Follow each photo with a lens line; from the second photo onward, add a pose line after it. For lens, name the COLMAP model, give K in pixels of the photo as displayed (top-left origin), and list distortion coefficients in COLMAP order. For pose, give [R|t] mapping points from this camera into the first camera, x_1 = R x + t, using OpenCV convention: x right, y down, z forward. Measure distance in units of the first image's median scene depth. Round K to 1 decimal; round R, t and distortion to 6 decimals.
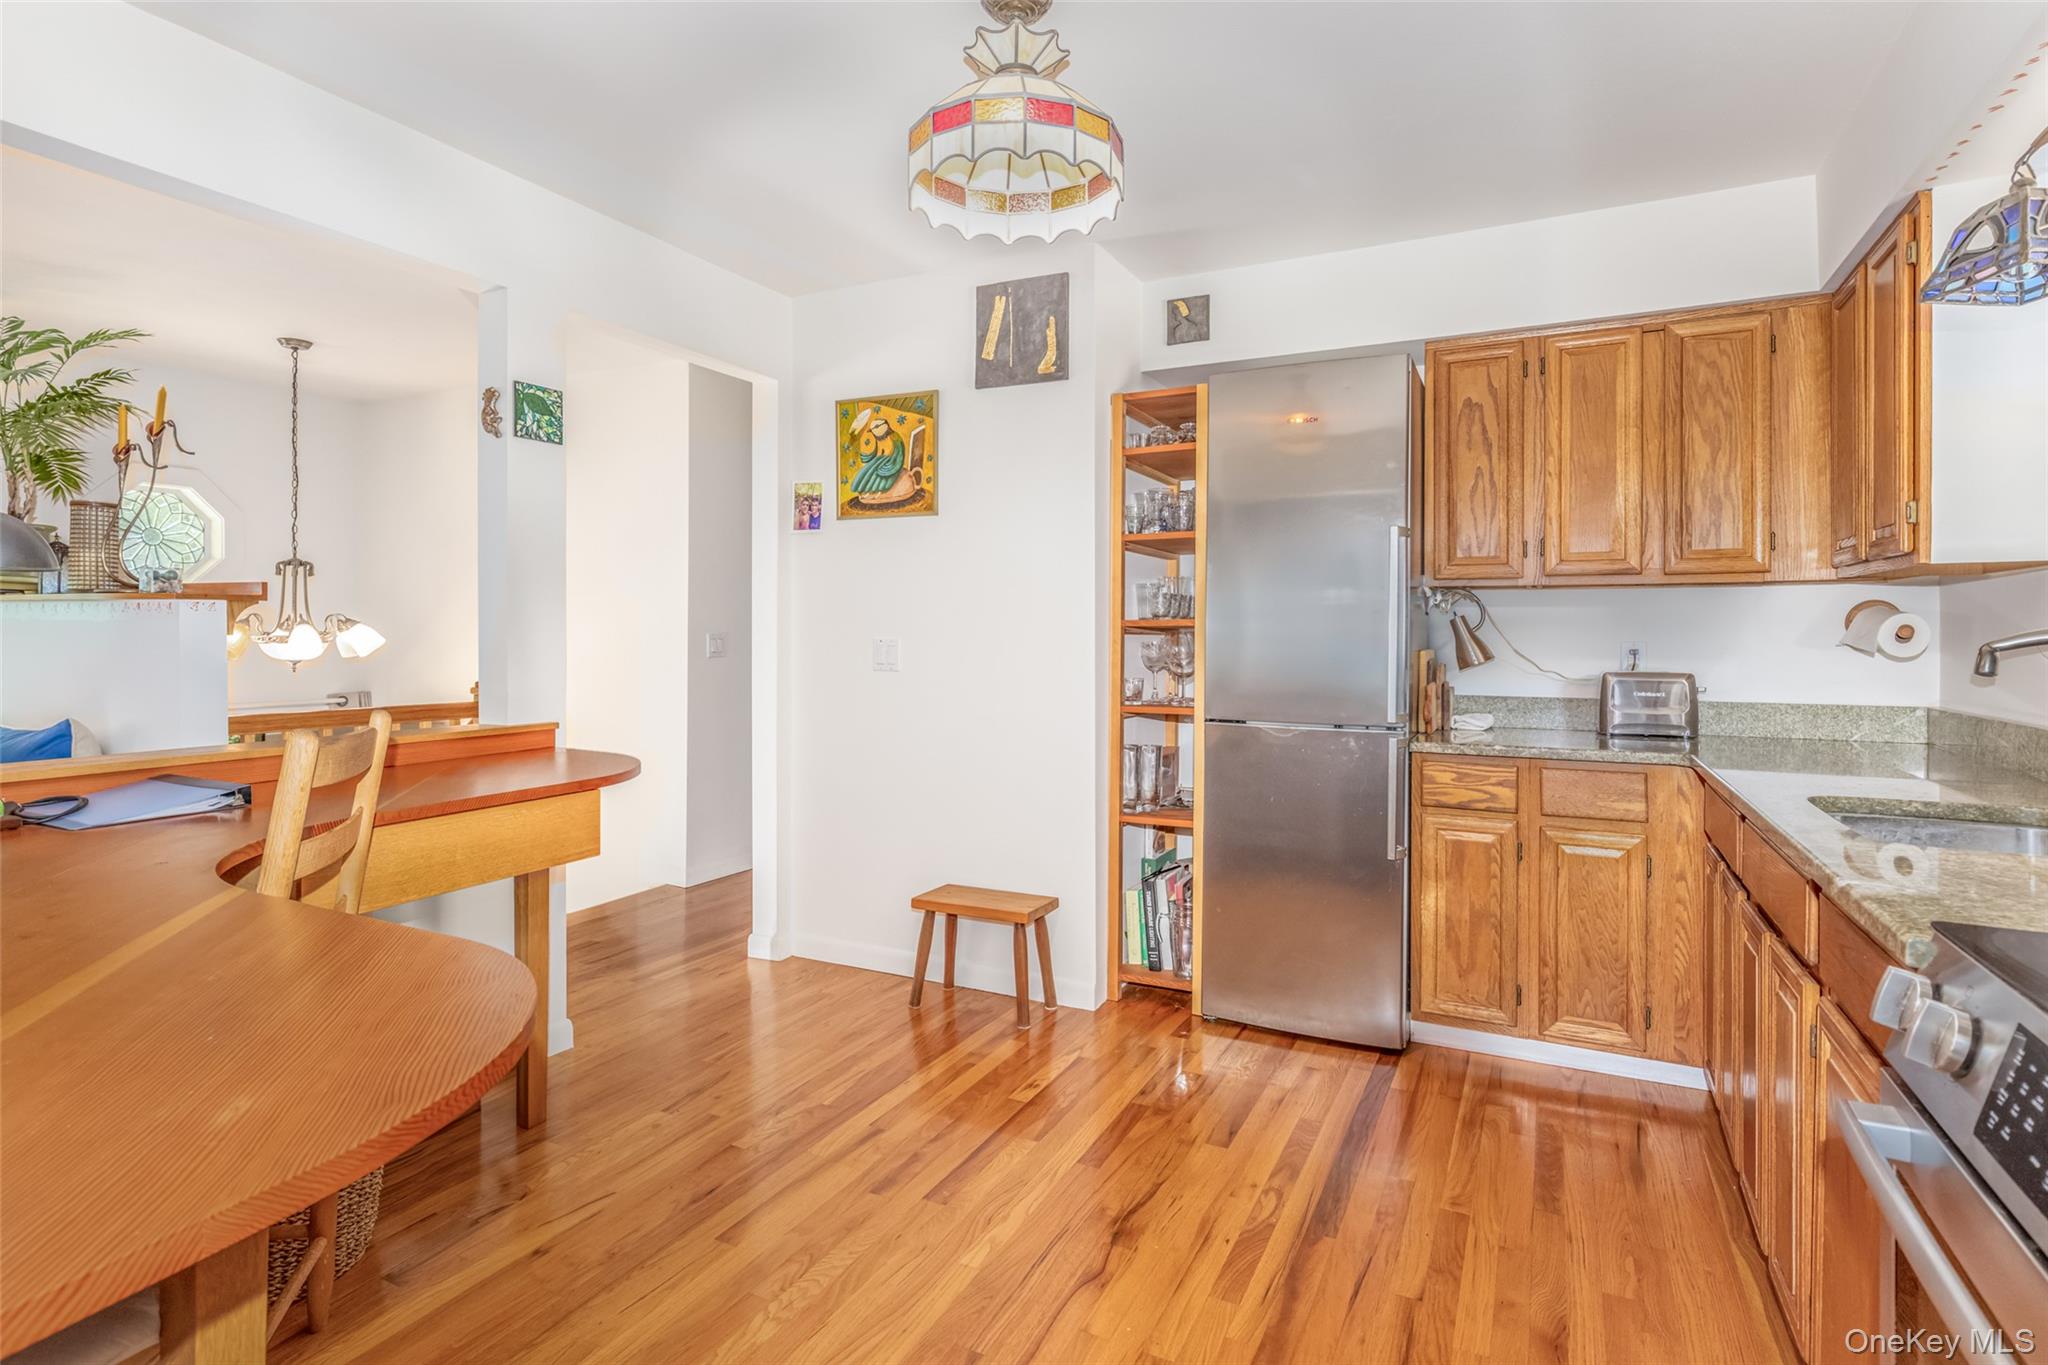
lens RADIAL K [[982.1, 0, 1019.1], [0, 982.1, 645.3], [0, 0, 1]] dist [-0.000254, -0.001159]
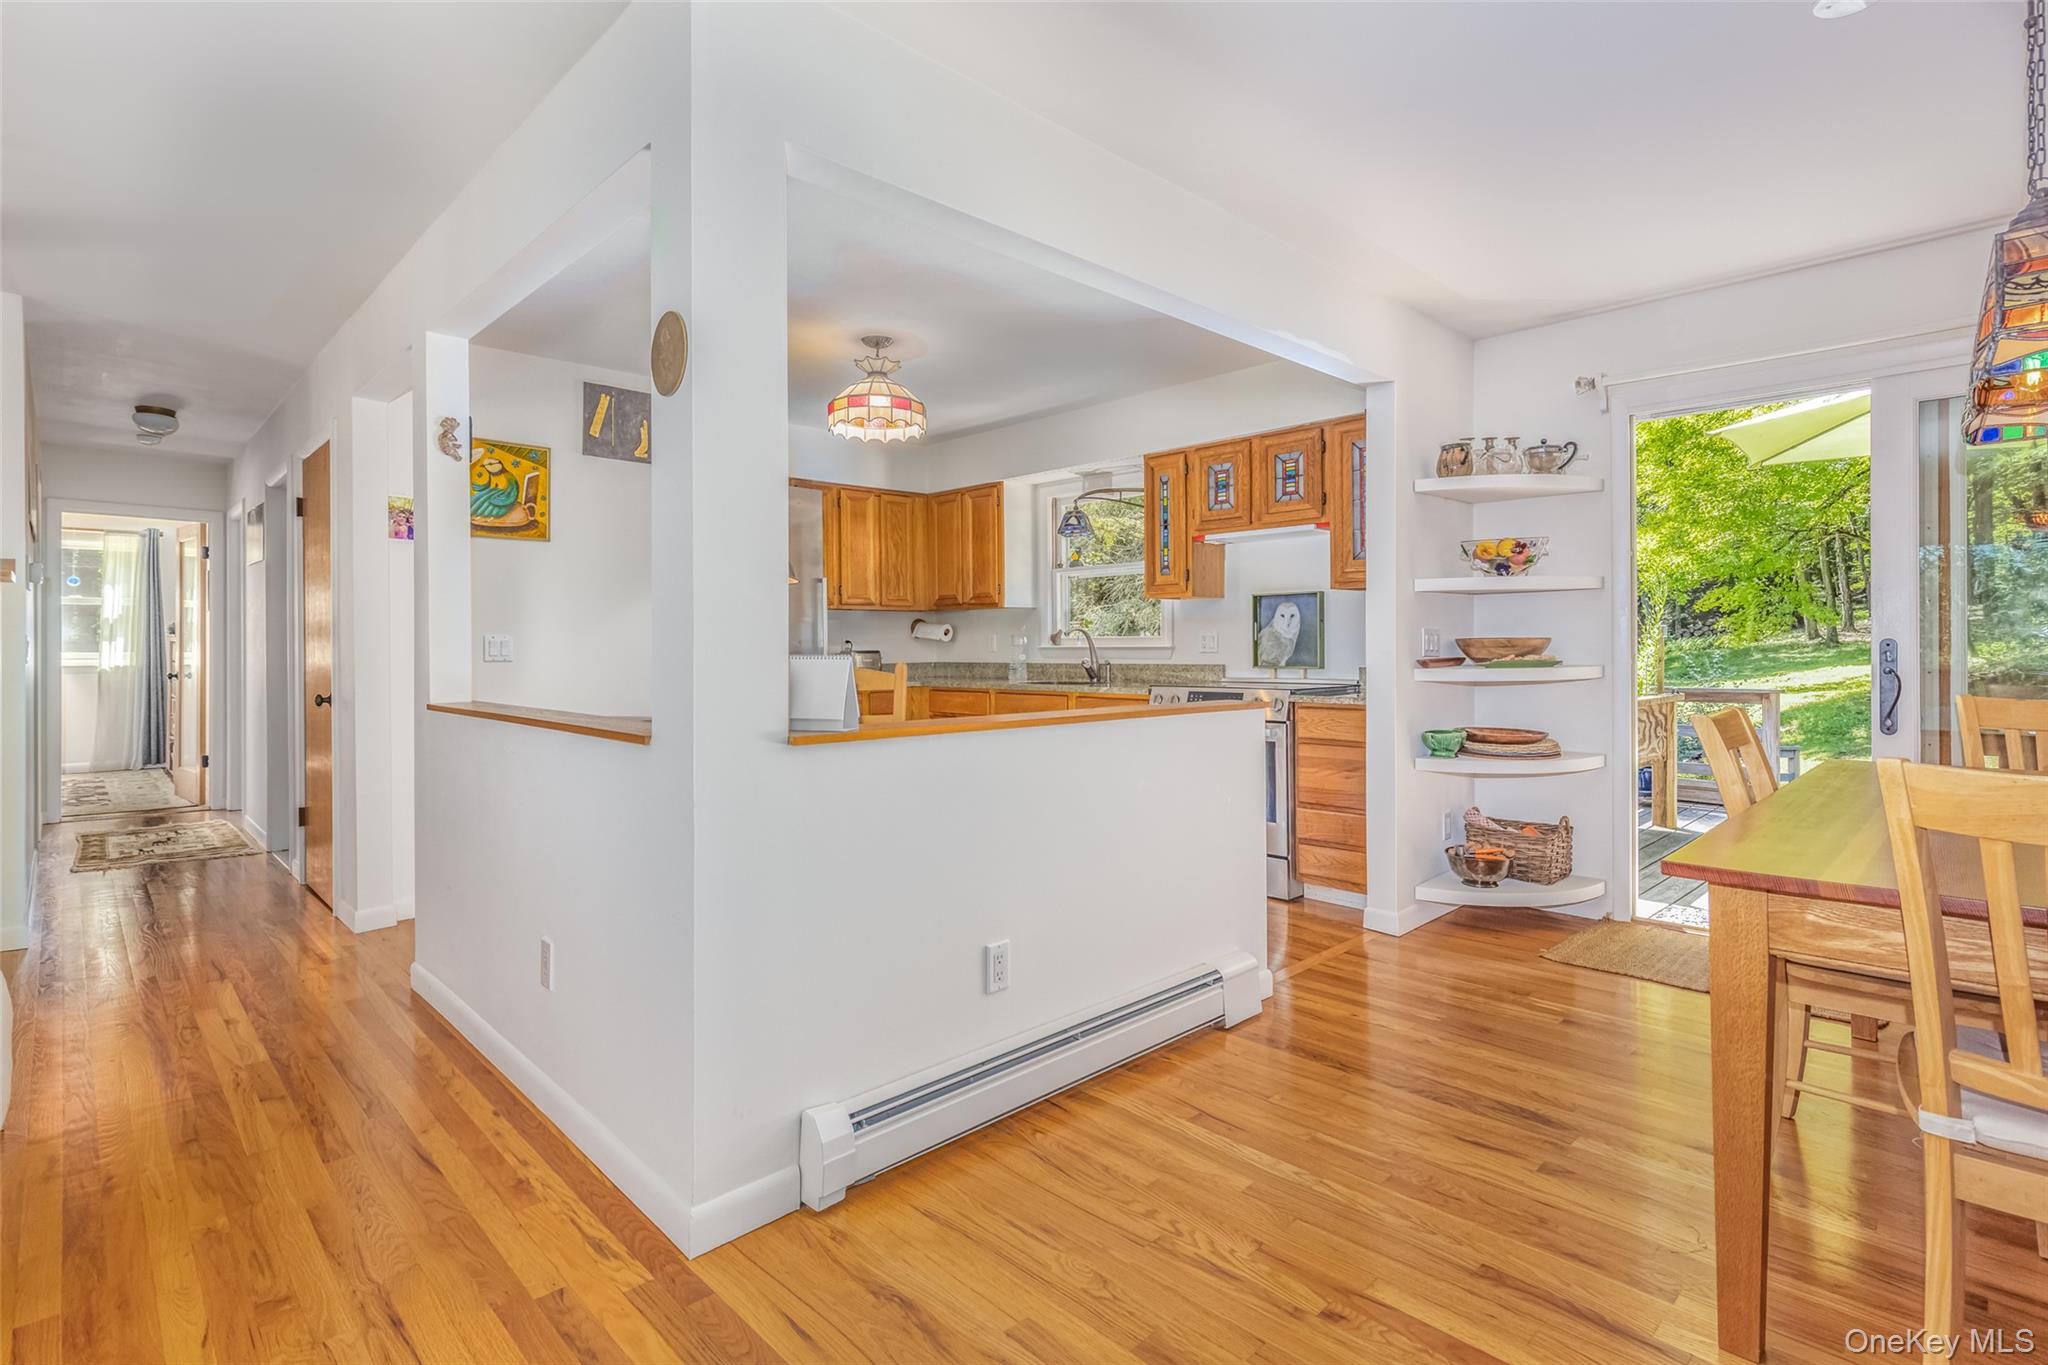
lens RADIAL K [[982.1, 0, 1019.1], [0, 982.1, 645.3], [0, 0, 1]] dist [-0.000254, -0.001159]
pose [[0.344750, -0.005175, 0.938680, -1.098493], [0.025521, 0.999667, -0.003862, 0.027689], [-0.938348, 0.025288, 0.344767, -0.045737]]
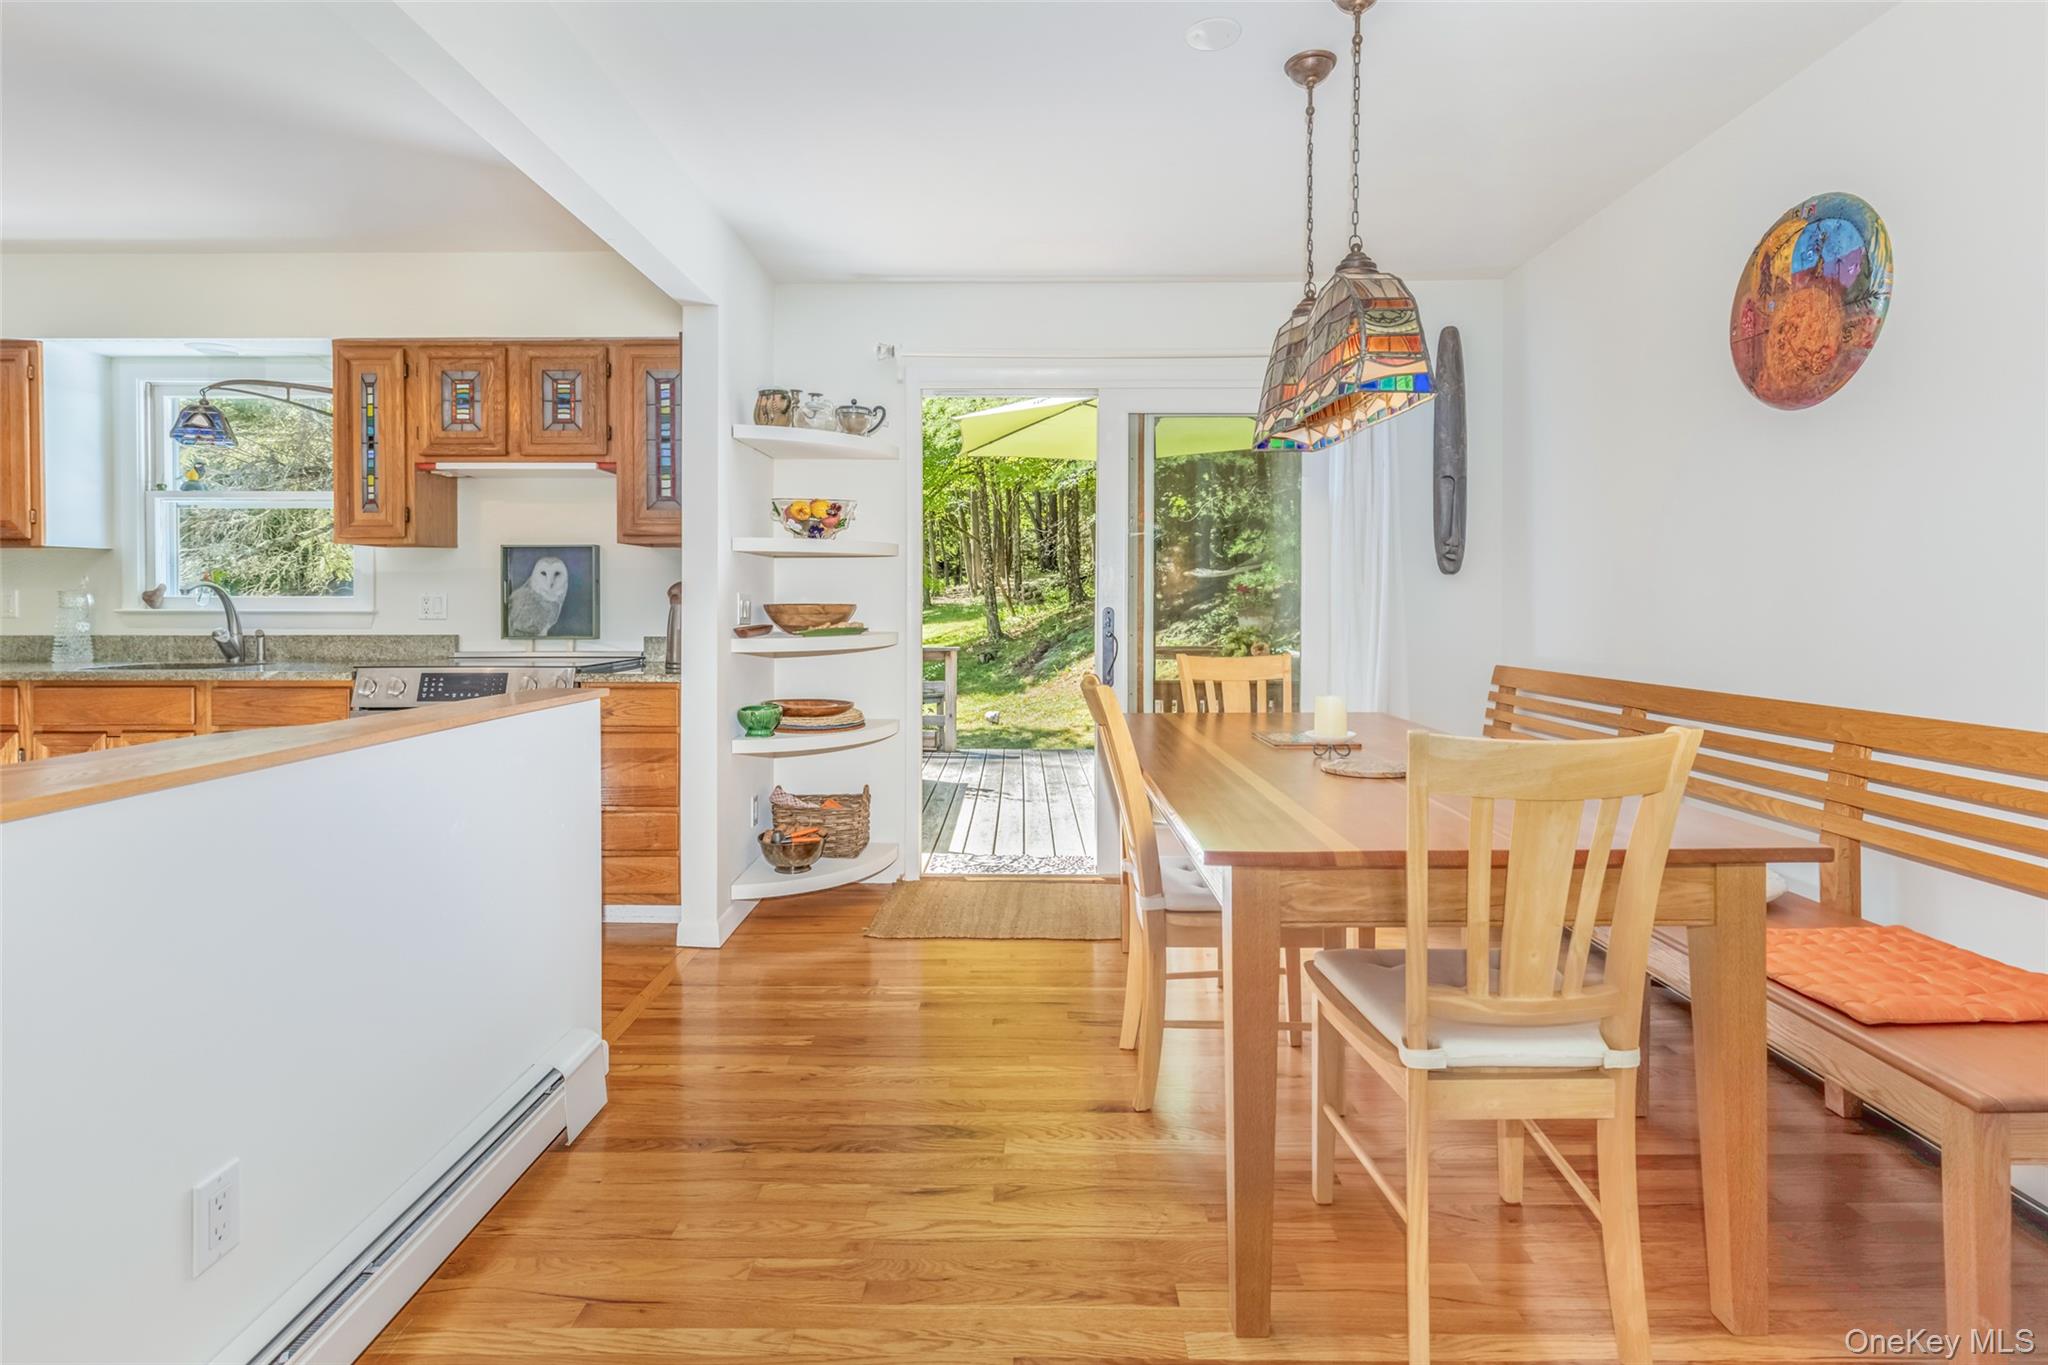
lens RADIAL K [[1014.8, 0, 1017.4], [0, 1014.8, 616.2], [0, 0, 1]] dist [0.003507, -0.000549]
pose [[-0.426814, -0.015045, 0.904214, -0.932296], [0.015220, 0.999600, 0.023816, 0.018697], [-0.904211, 0.023927, -0.426415, 0.095199]]
